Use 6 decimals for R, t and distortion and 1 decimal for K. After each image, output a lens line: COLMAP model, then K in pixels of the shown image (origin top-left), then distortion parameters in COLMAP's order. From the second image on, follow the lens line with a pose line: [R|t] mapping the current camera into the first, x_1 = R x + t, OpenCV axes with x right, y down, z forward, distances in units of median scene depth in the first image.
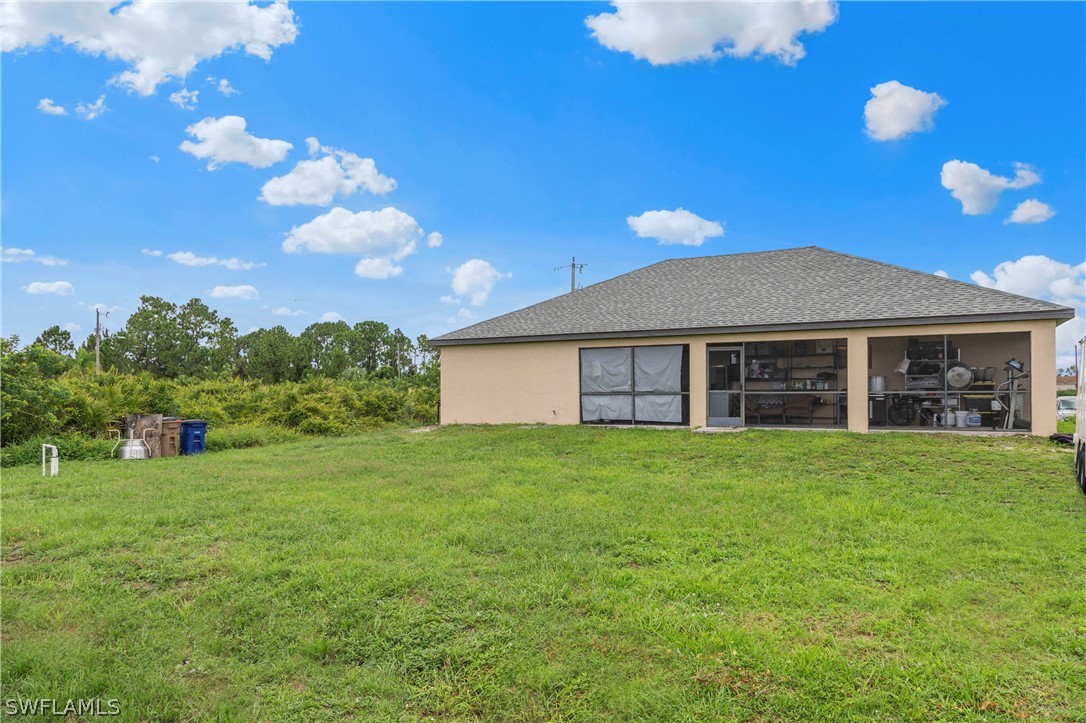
lens RADIAL K [[726.0, 0, 542.4], [0, 726.0, 379.3], [0, 0, 1]] dist [0.000041, 0.003541]
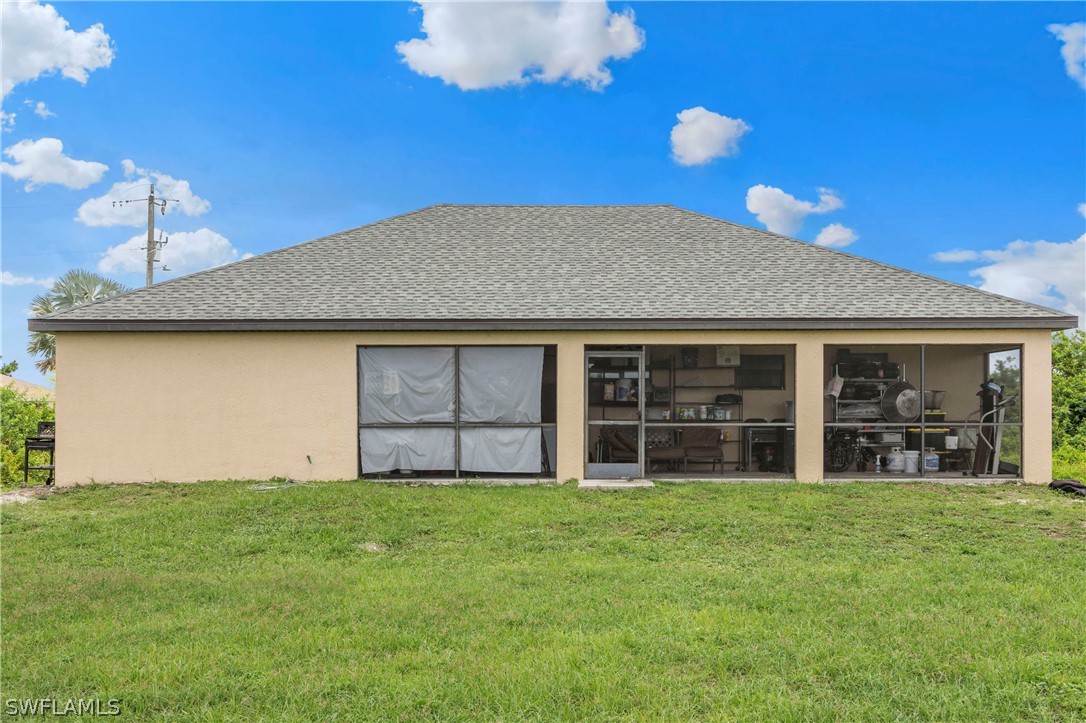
lens RADIAL K [[1133.9, 0, 544.1], [0, 1133.9, 403.3], [0, 0, 1]] dist [0.030904, -0.000458]
pose [[0.881549, 0.011020, 0.471963, -0.247840], [-0.011510, 0.999932, -0.001850, 0.002502], [-0.471951, -0.003801, 0.881616, 0.154283]]
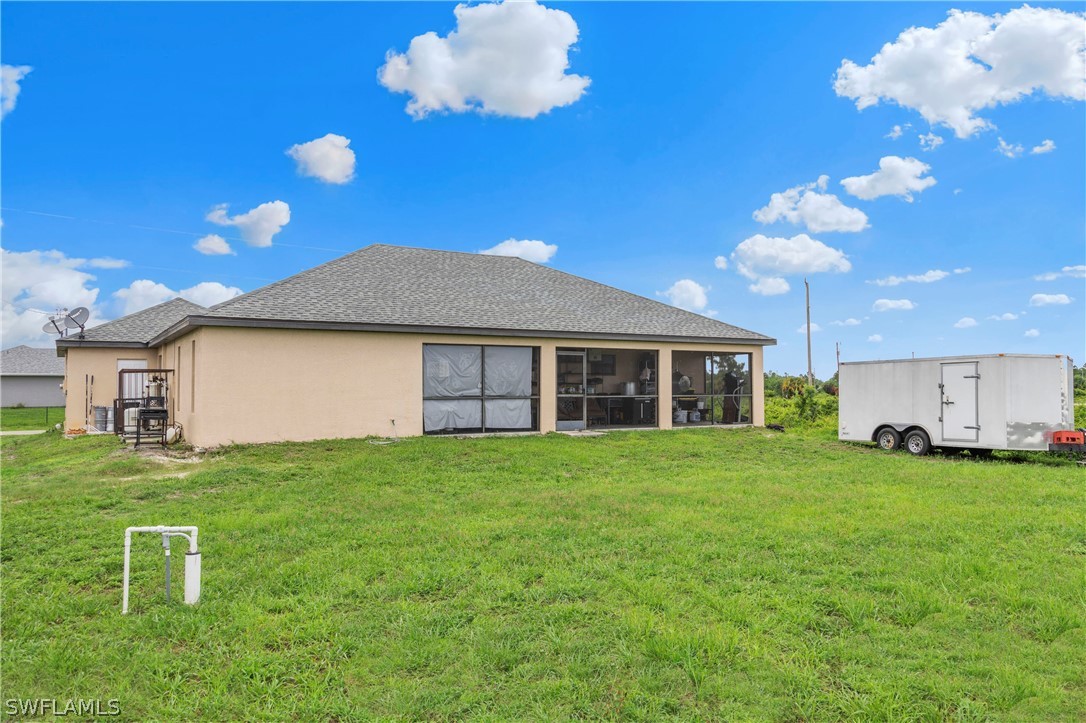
lens RADIAL K [[802.9, 0, 543.0], [0, 802.9, 361.5], [0, 0, 1]] dist [-0.003279, 0.001850]
pose [[0.511486, 0.036199, 0.858529, -0.687419], [-0.012488, 0.999320, -0.034695, 0.008274], [-0.859201, 0.007025, 0.511590, 0.430280]]
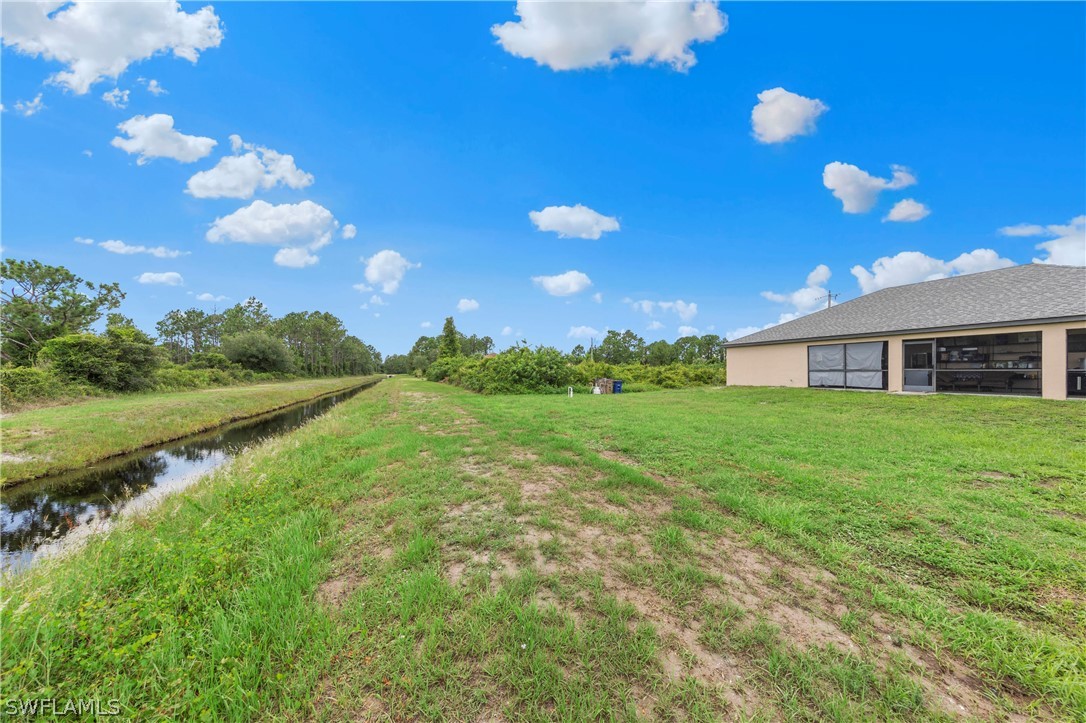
lens RADIAL K [[338.2, 0, 542.2], [0, 338.2, 369.3], [0, 0, 1]] dist [-0.000345, -0.000067]
pose [[0.764164, 0.000598, -0.645022, 0.092793], [0.008956, 0.999893, 0.011536, 0.000233], [0.644960, -0.014592, 0.764077, -0.093184]]
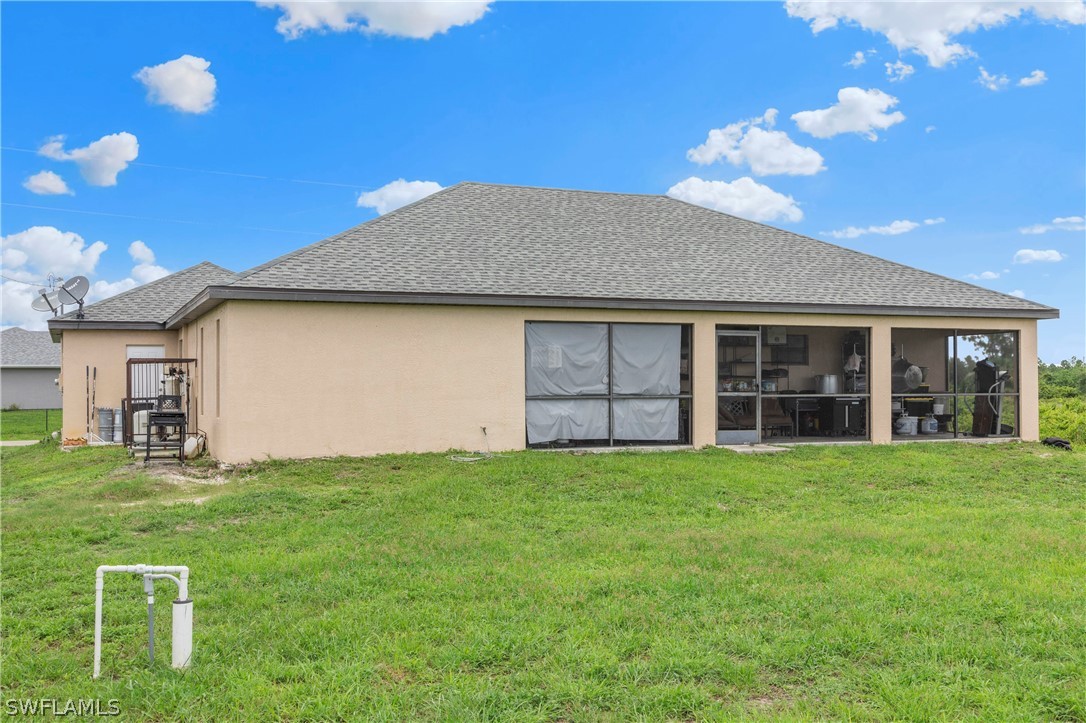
lens RADIAL K [[1146.7, 0, 543.0], [0, 1146.7, 361.5], [0, 0, 1]] dist [0.058651, -0.026987]
pose [[0.634962, 0.022409, 0.772218, -0.683596], [-0.012083, 0.999745, -0.019076, 0.008343], [-0.772449, 0.002782, 0.635071, 0.411089]]
